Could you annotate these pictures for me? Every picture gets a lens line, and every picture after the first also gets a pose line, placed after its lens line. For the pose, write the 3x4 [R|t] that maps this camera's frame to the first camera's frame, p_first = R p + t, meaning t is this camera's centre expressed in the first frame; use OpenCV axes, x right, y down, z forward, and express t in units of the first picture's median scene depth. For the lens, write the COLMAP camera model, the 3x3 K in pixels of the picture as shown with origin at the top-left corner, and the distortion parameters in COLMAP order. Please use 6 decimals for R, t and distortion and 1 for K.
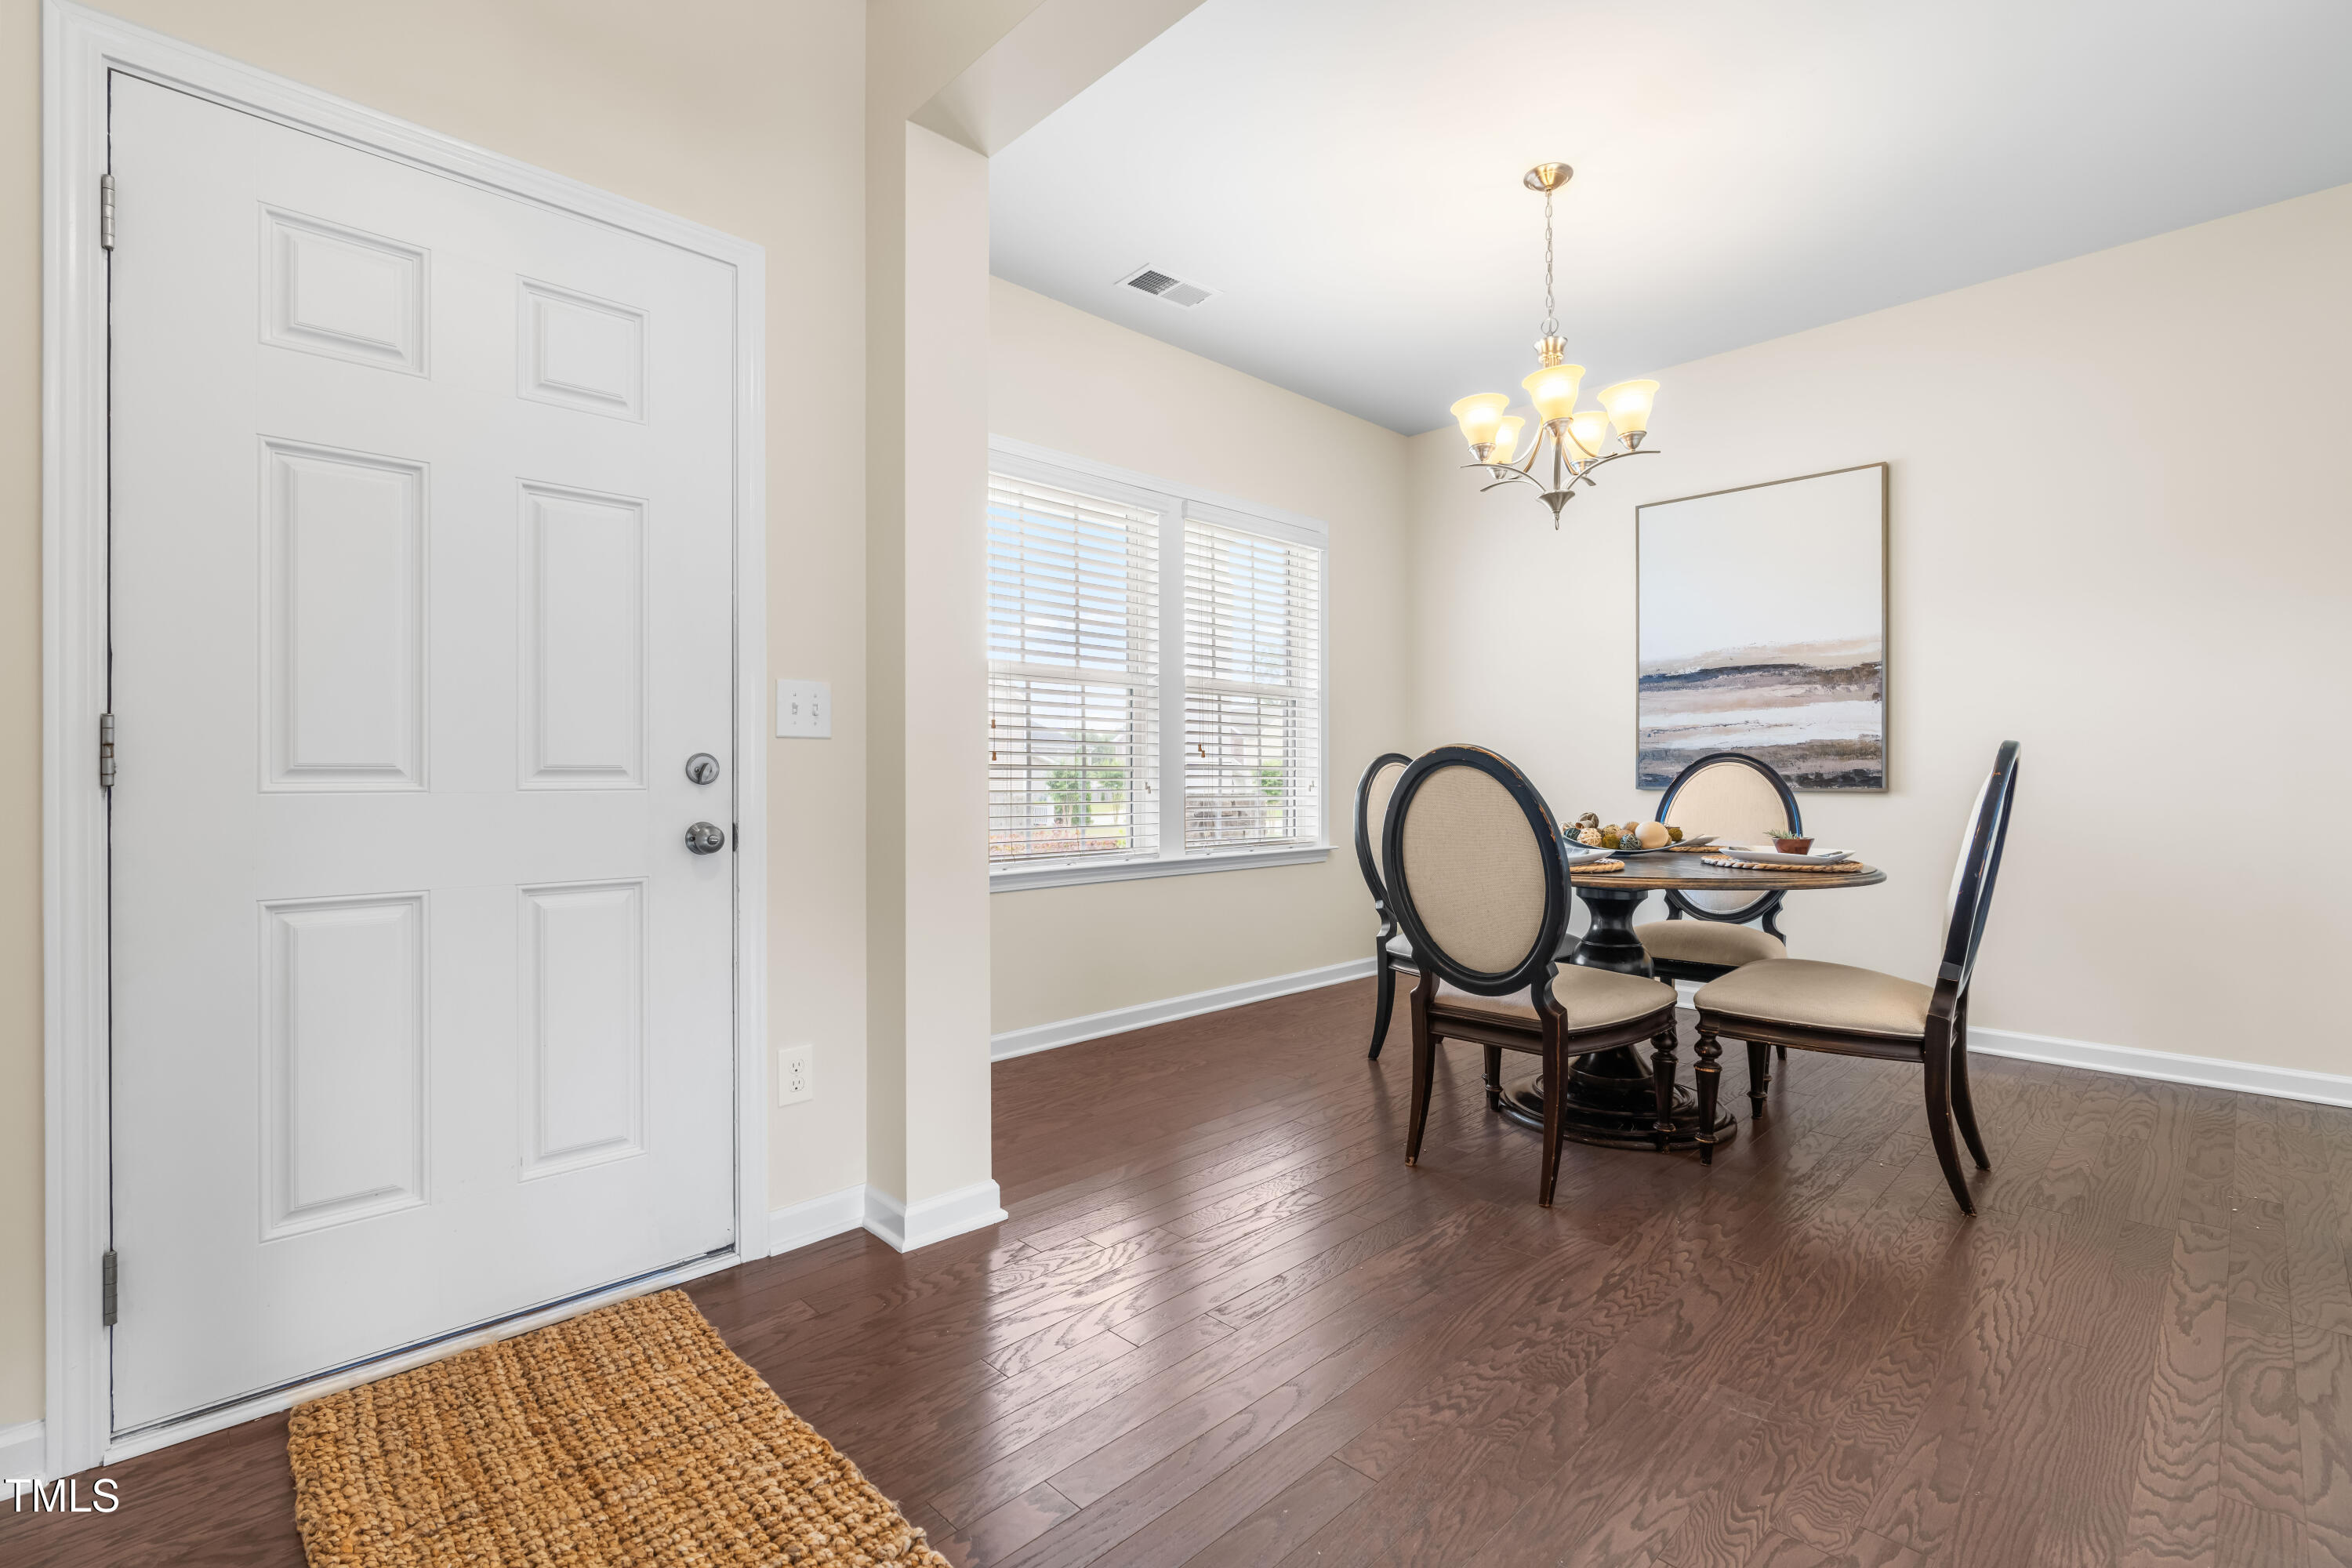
lens RADIAL K [[1072.8, 0, 1171.0], [0, 1072.8, 781.9], [0, 0, 1]] dist [-0.001032, 0.000743]
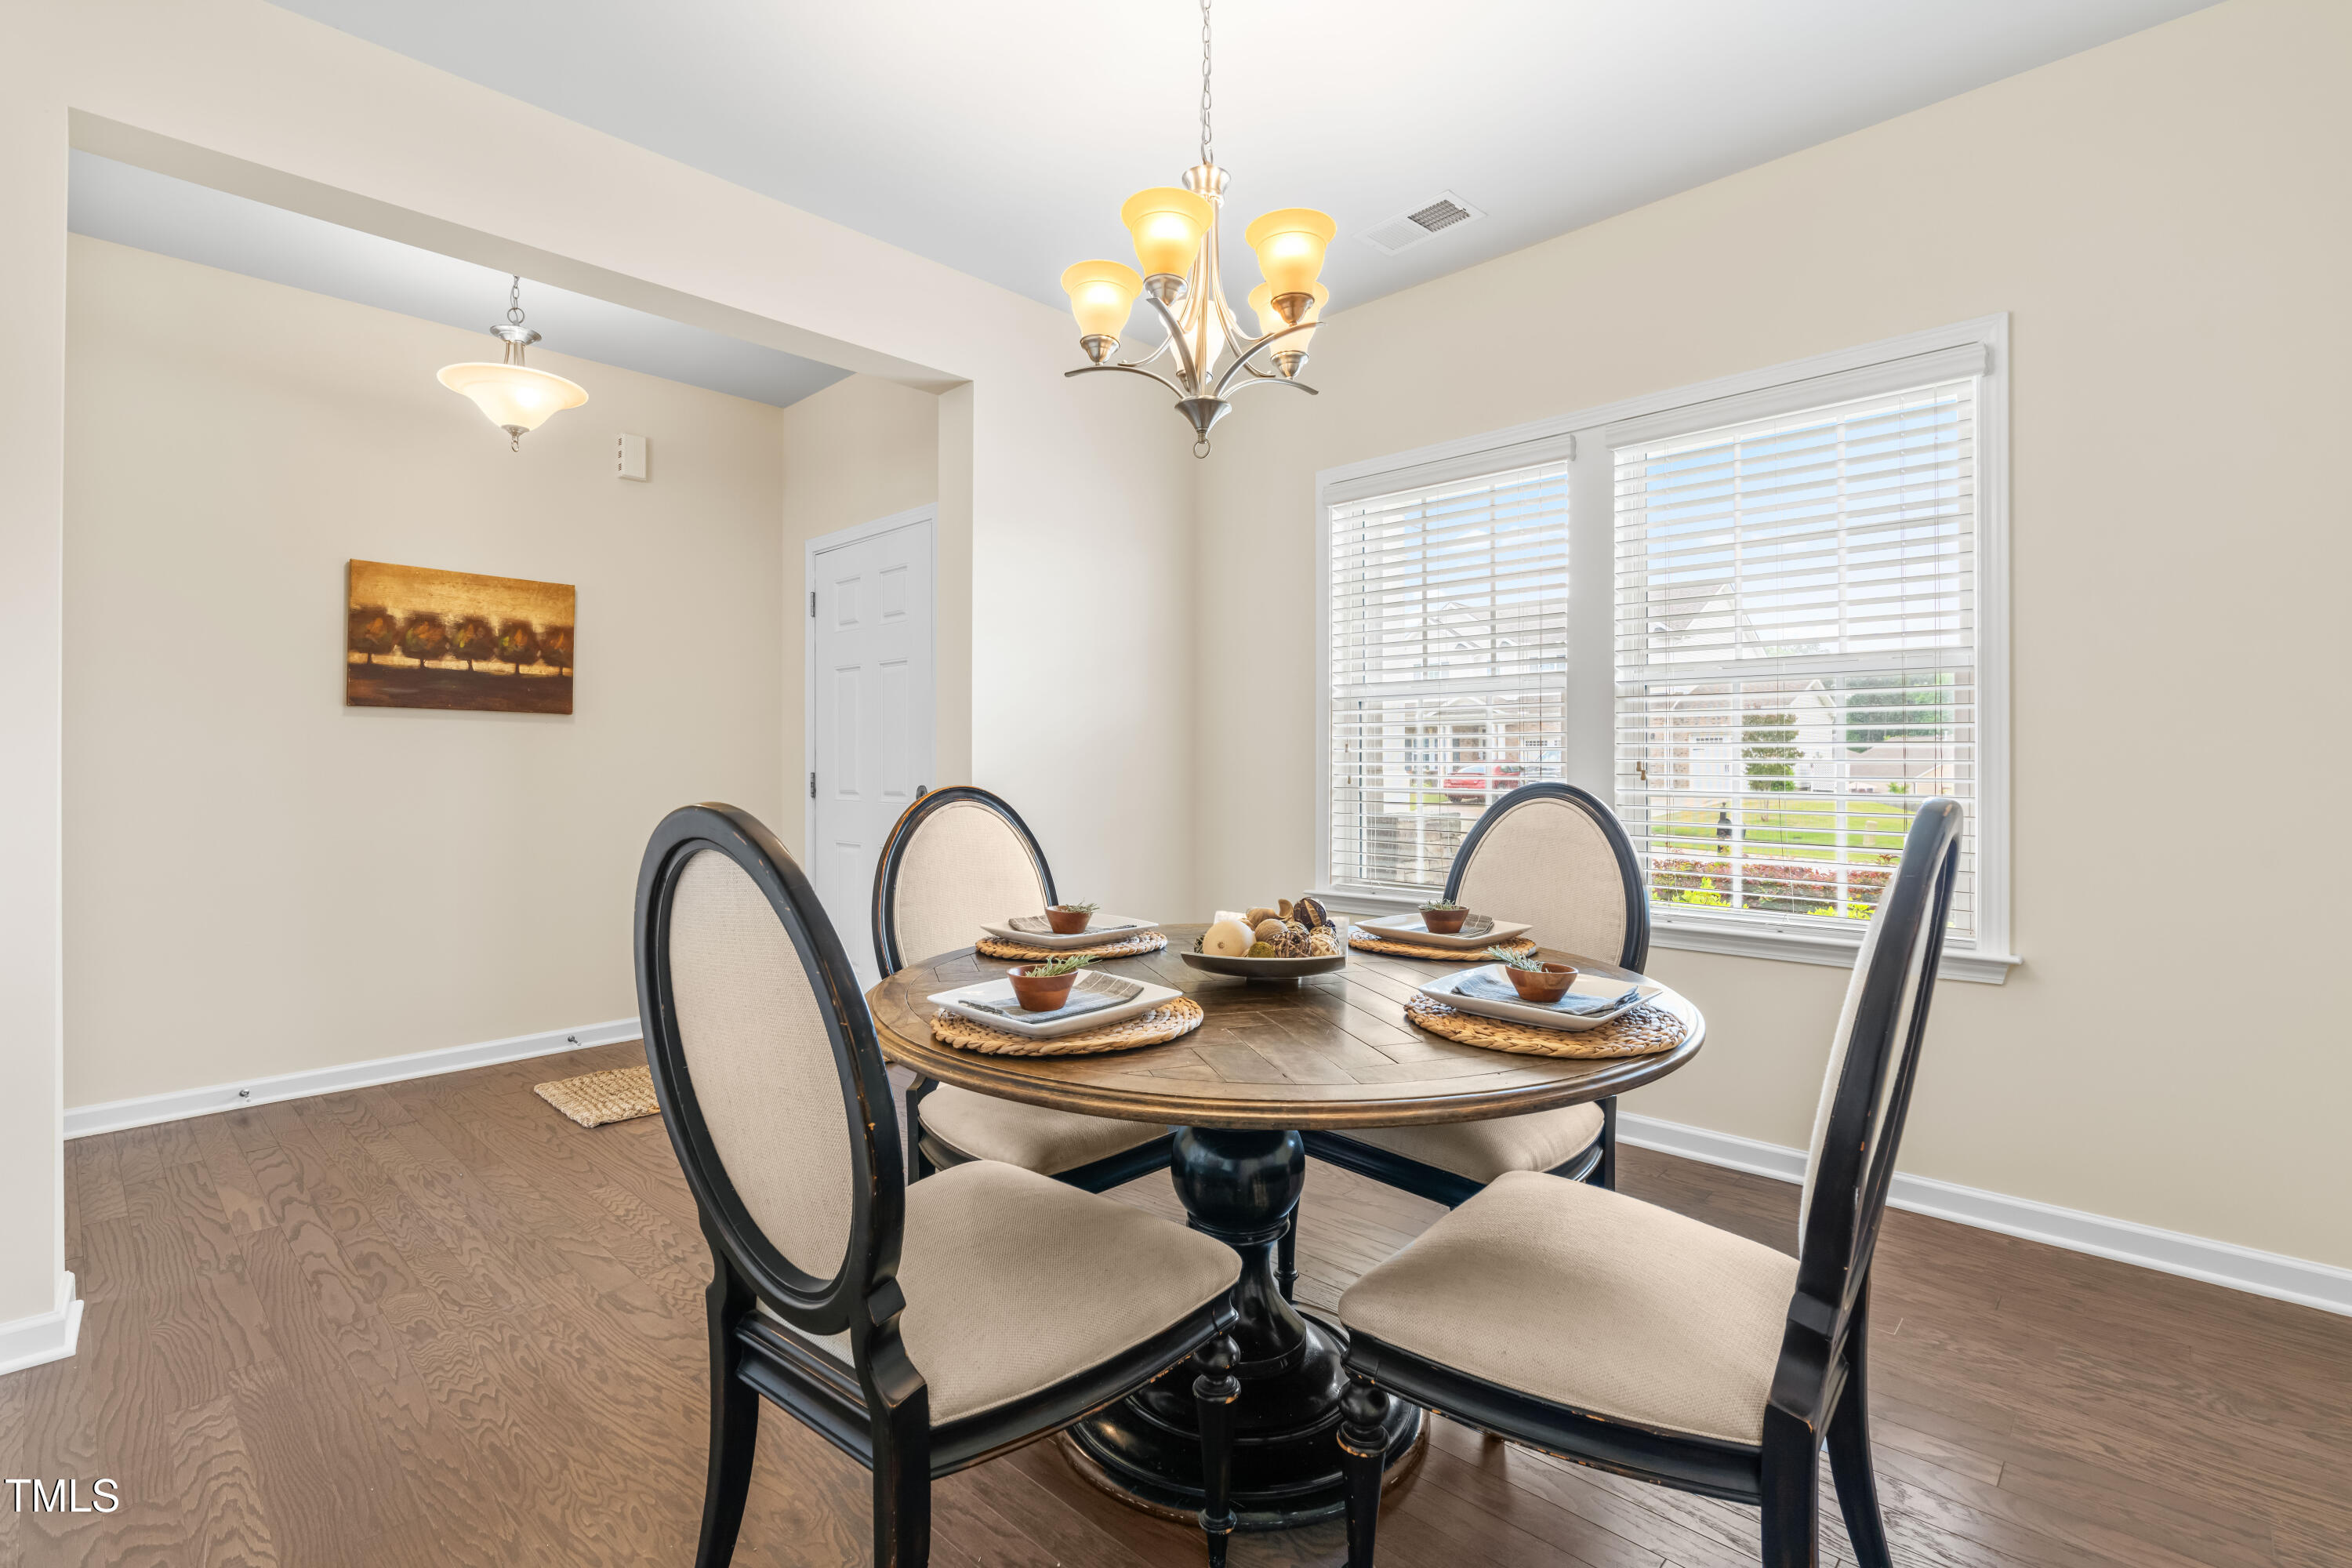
lens RADIAL K [[1072.8, 0, 1171.0], [0, 1072.8, 781.9], [0, 0, 1]] dist [-0.001032, 0.000743]
pose [[0.024324, 0.003293, -0.999699, 1.874096], [-0.003358, 0.999989, 0.003212, -0.064768], [0.999698, 0.003279, 0.024335, 1.775706]]
